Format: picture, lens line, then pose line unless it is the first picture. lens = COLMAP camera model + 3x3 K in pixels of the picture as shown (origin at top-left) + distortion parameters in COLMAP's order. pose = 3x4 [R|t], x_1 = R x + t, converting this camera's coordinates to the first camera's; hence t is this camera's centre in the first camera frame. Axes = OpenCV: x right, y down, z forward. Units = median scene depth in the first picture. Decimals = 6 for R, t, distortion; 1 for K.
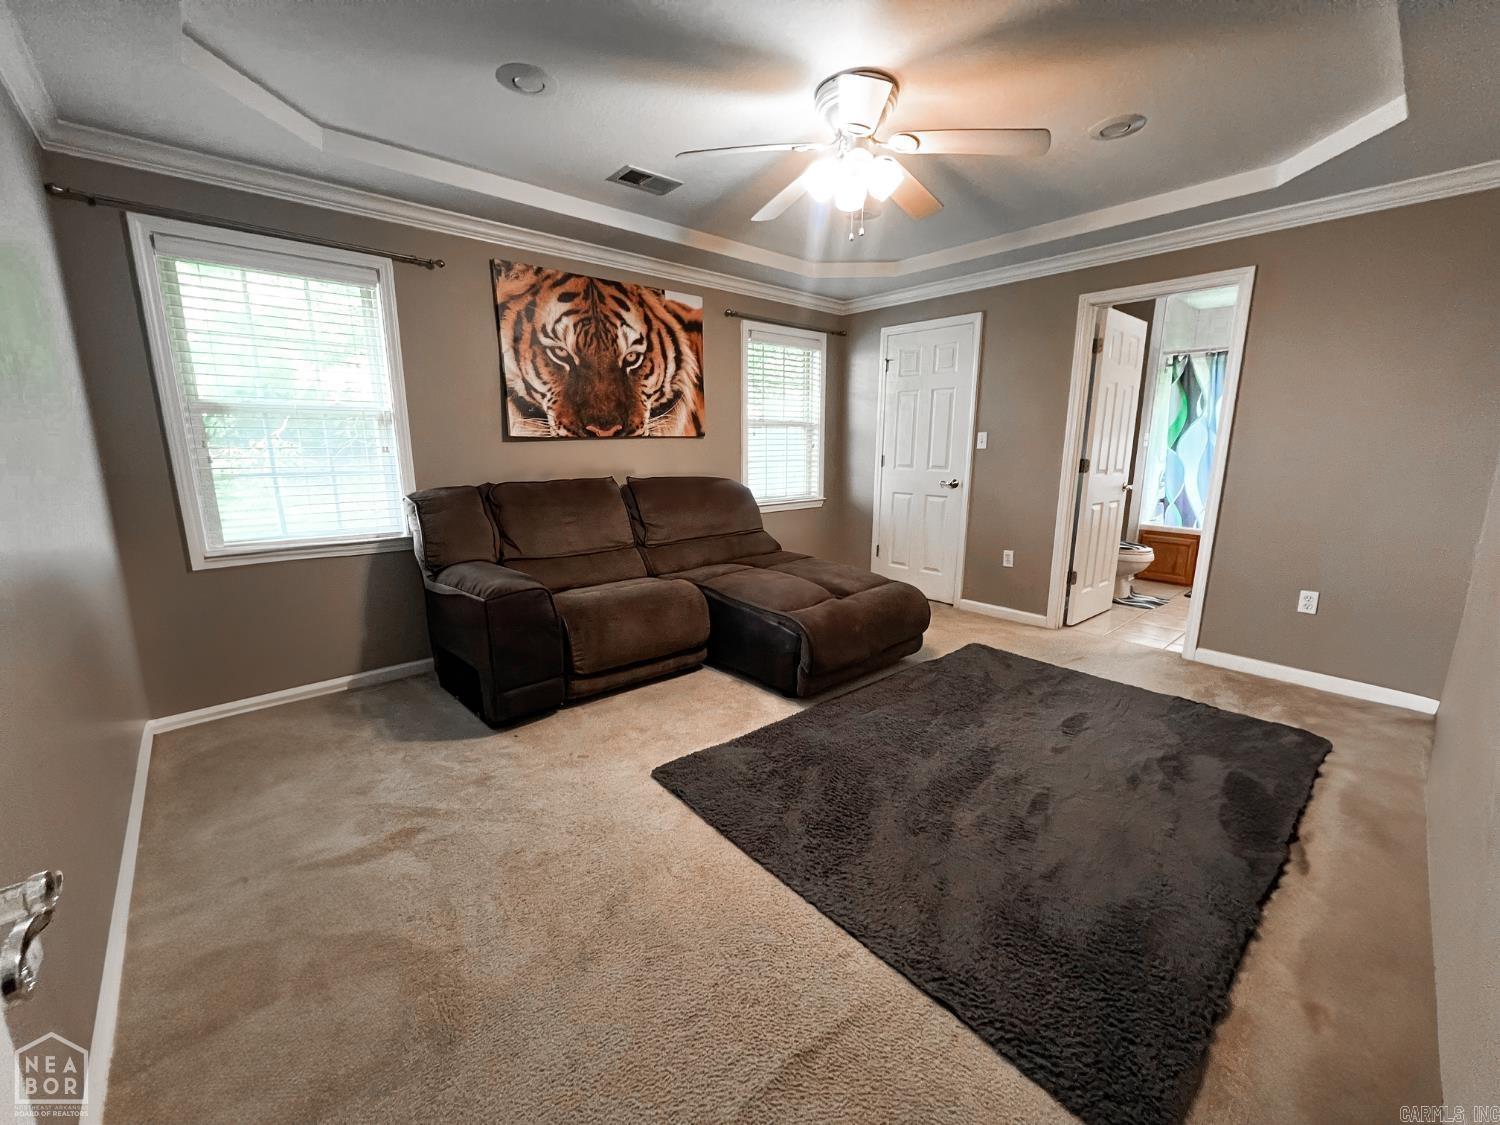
lens RADIAL K [[605.0, 0, 746.9], [0, 605.0, 562.6], [0, 0, 1]] dist [-0.000134, -0.000161]
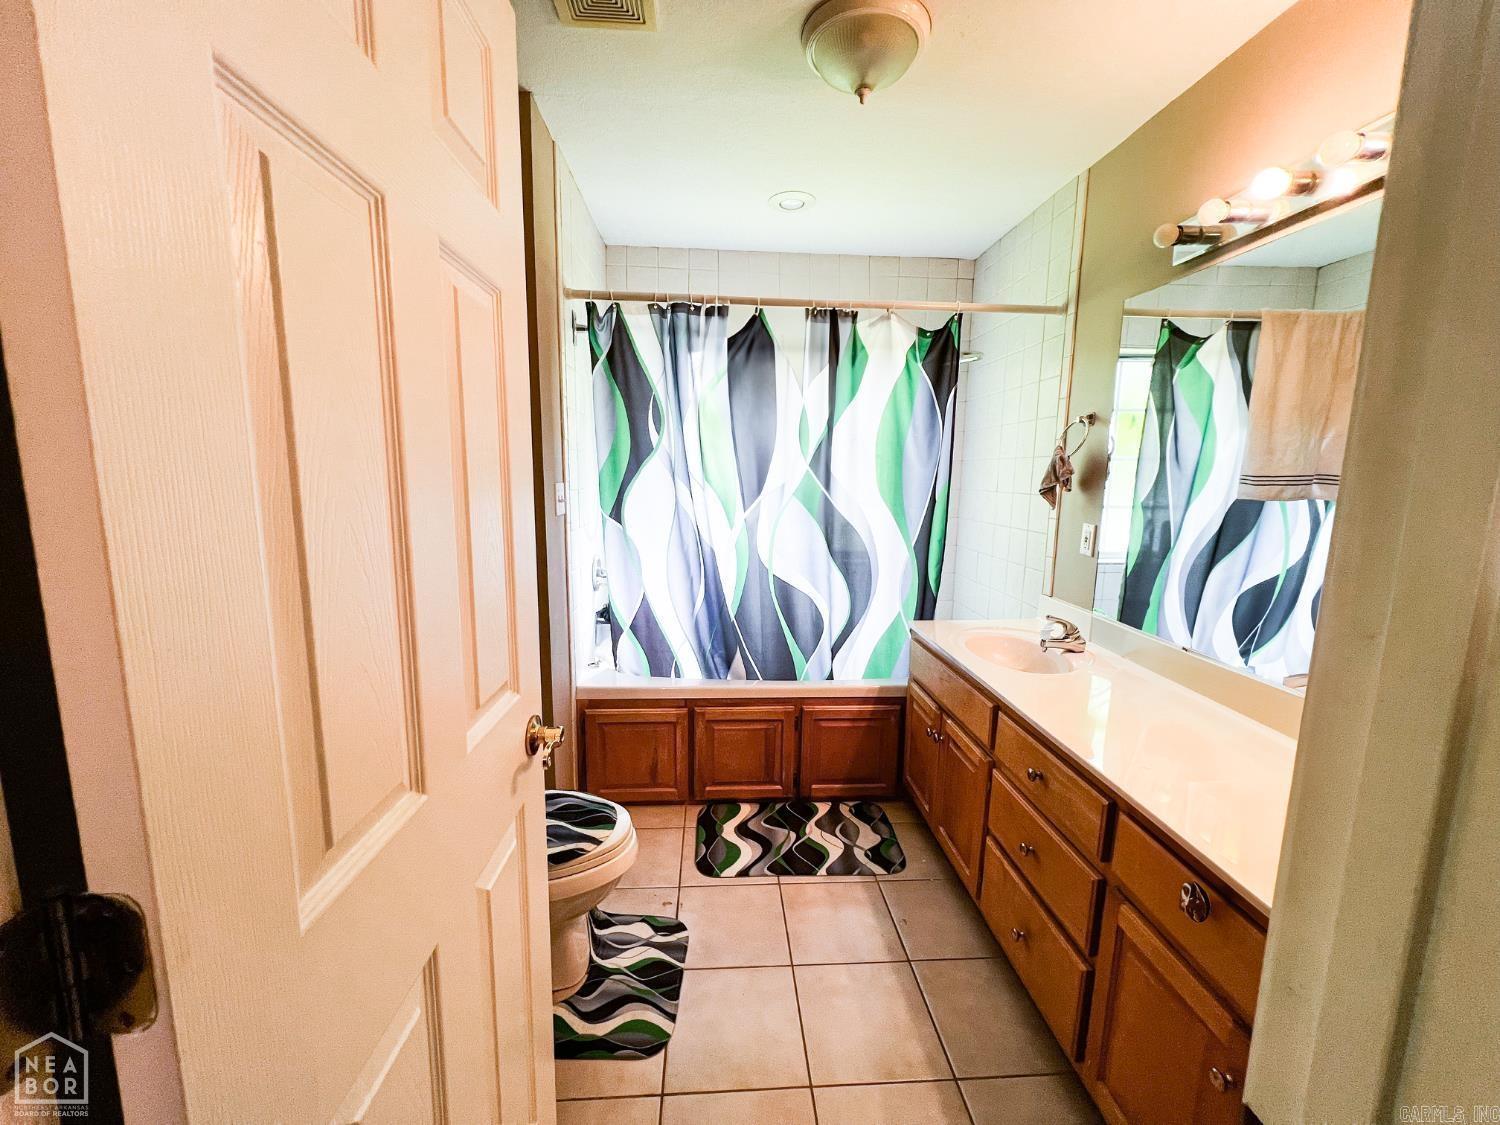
lens RADIAL K [[605.0, 0, 745.6], [0, 605.0, 562.5], [0, 0, 1]] dist [-0.000134, -0.000161]
pose [[0.610370, -0.116439, 0.783511, 0.418885], [0.143821, 0.988987, 0.034935, -0.160375], [-0.778950, 0.091362, 0.620395, 0.665132]]
